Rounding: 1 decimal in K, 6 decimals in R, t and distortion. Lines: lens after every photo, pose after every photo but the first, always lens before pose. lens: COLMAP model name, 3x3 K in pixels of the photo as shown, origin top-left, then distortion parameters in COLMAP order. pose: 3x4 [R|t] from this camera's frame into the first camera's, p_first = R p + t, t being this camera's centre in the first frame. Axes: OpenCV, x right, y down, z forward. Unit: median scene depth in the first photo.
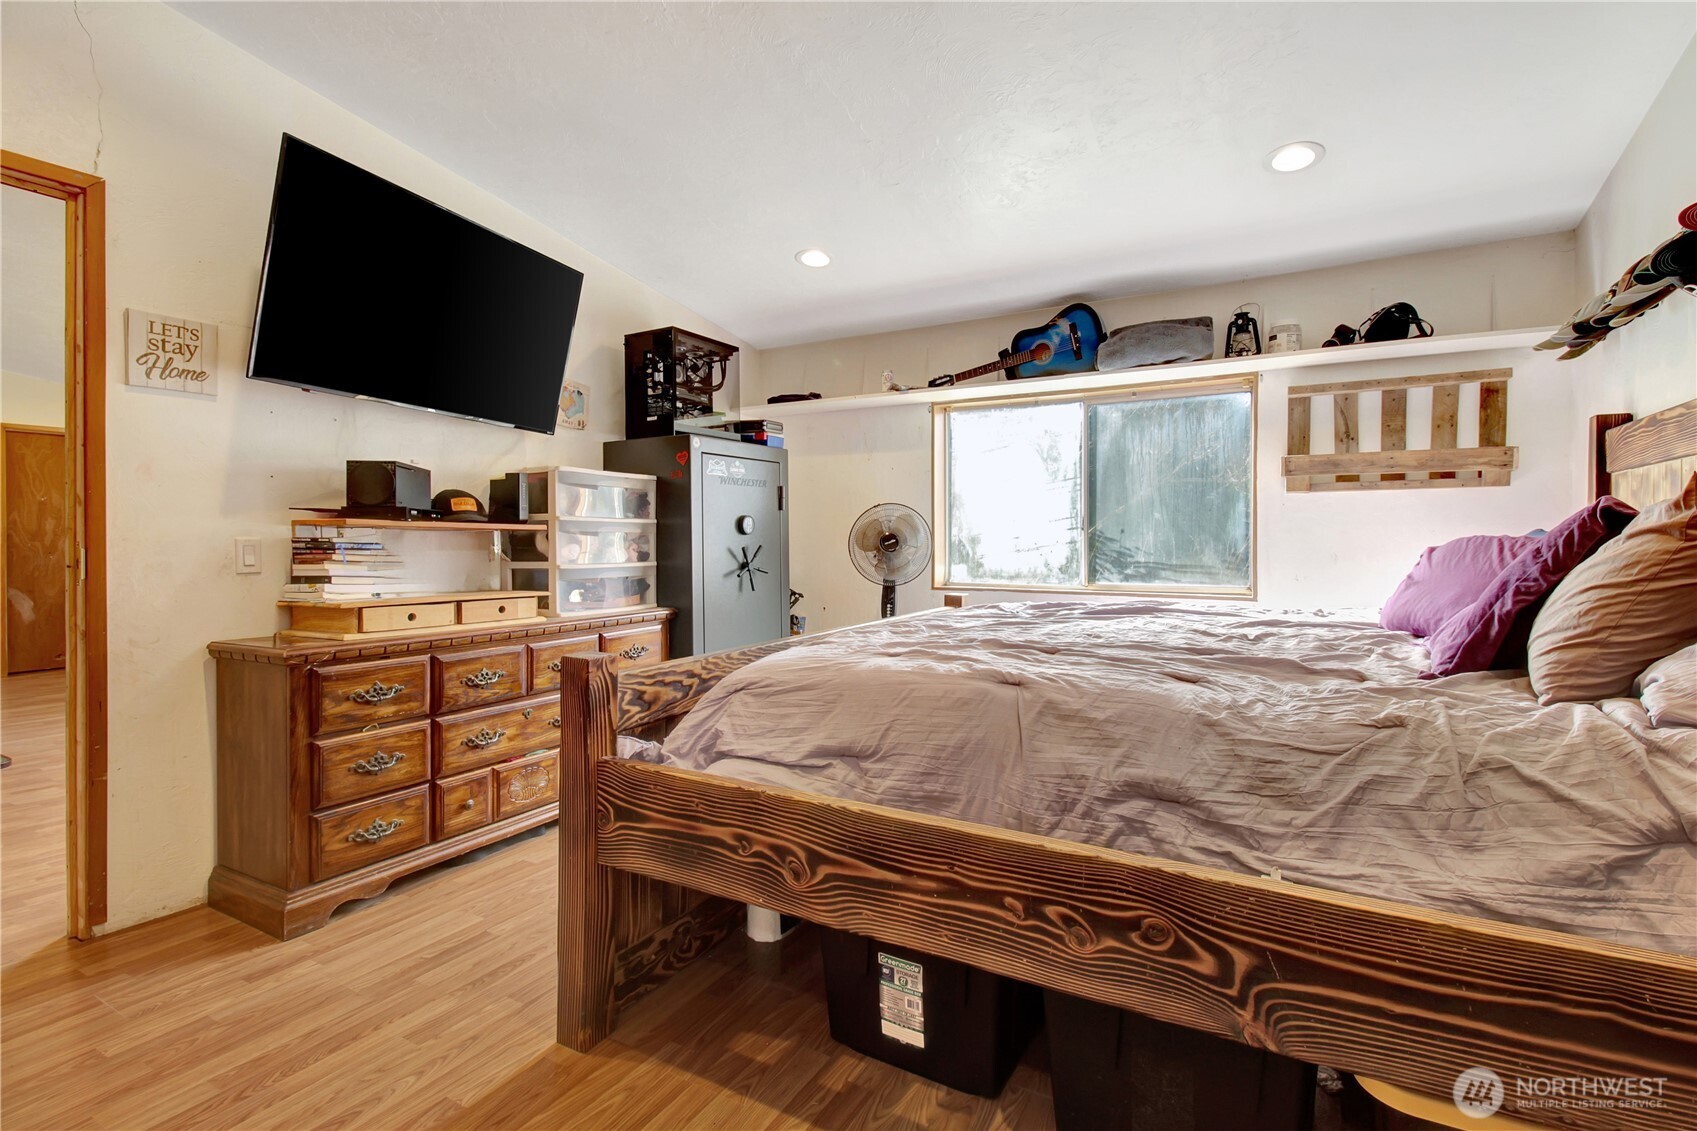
lens RADIAL K [[793.7, 0, 860.8], [0, 793.7, 553.5], [0, 0, 1]] dist [0.001703, 0.000452]
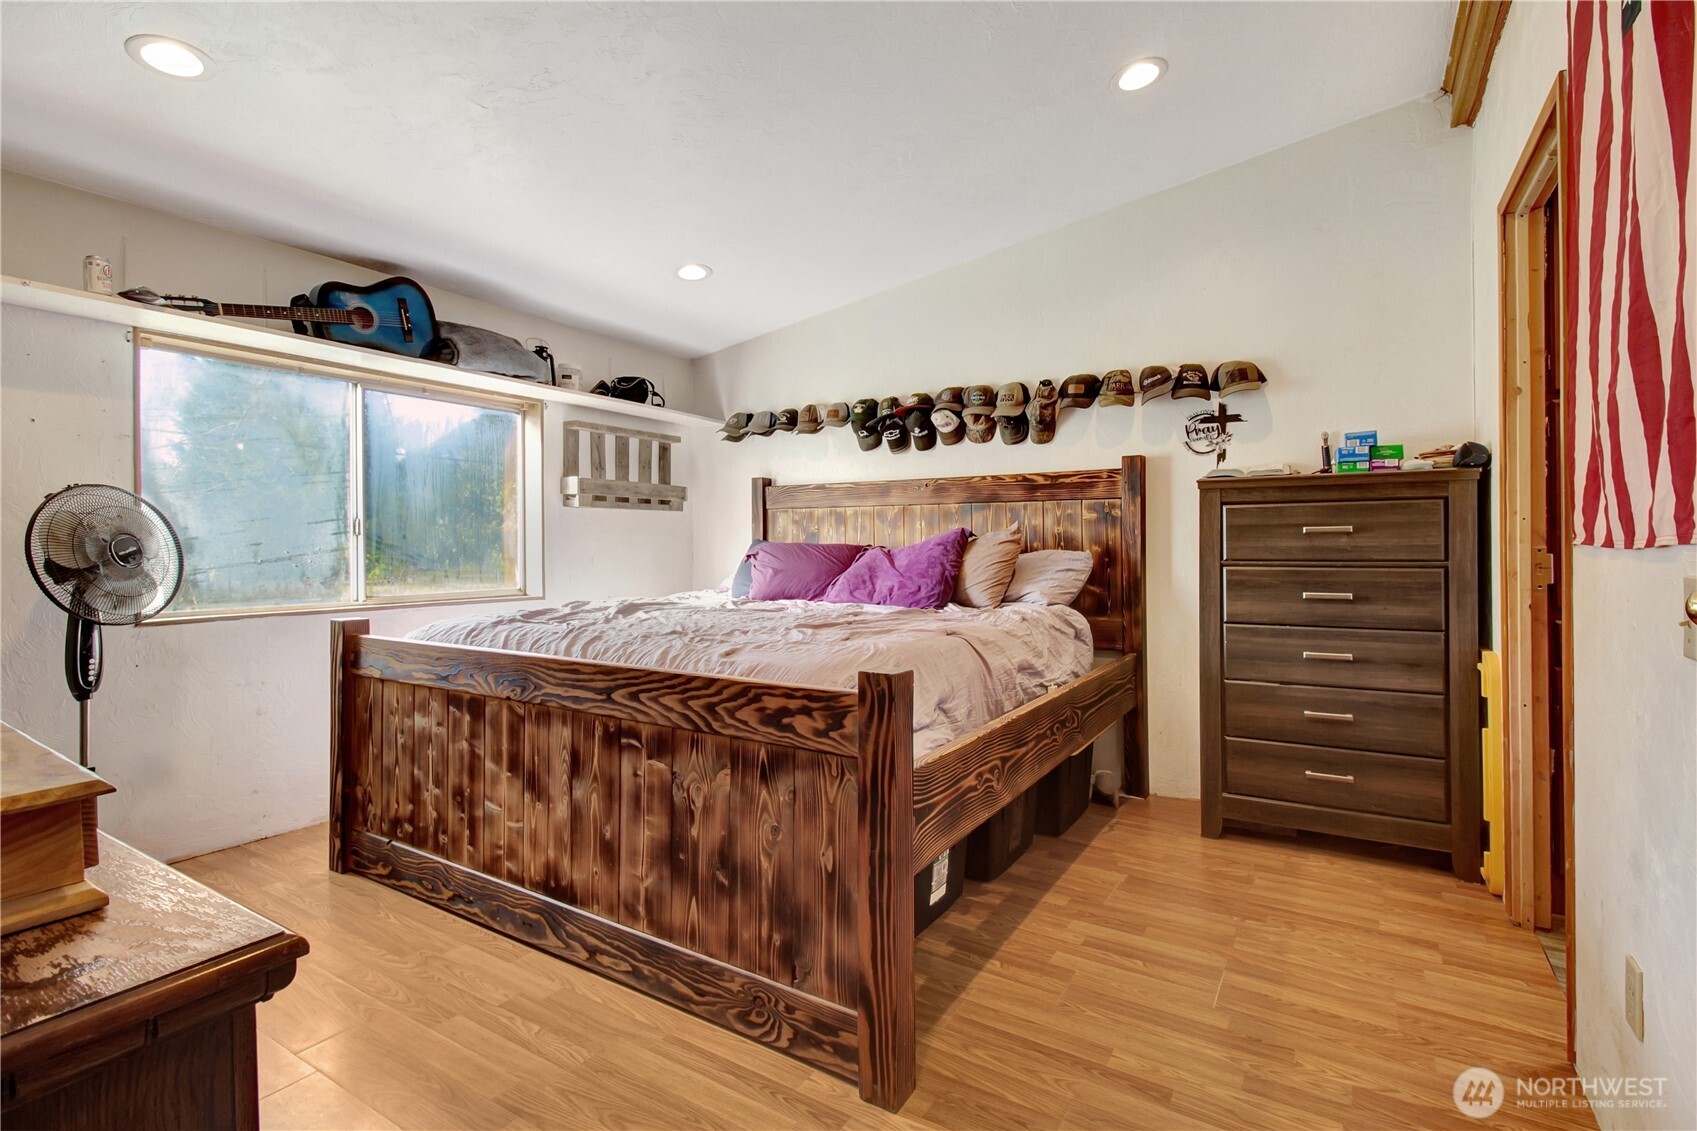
lens RADIAL K [[793.7, 0, 852.9], [0, 793.7, 552.7], [0, 0, 1]] dist [0.001703, 0.000452]
pose [[0.046770, -0.006375, 0.998885, -0.672249], [0.016837, 0.999843, 0.005592, -0.005946], [-0.998764, 0.016557, 0.046870, 0.531428]]
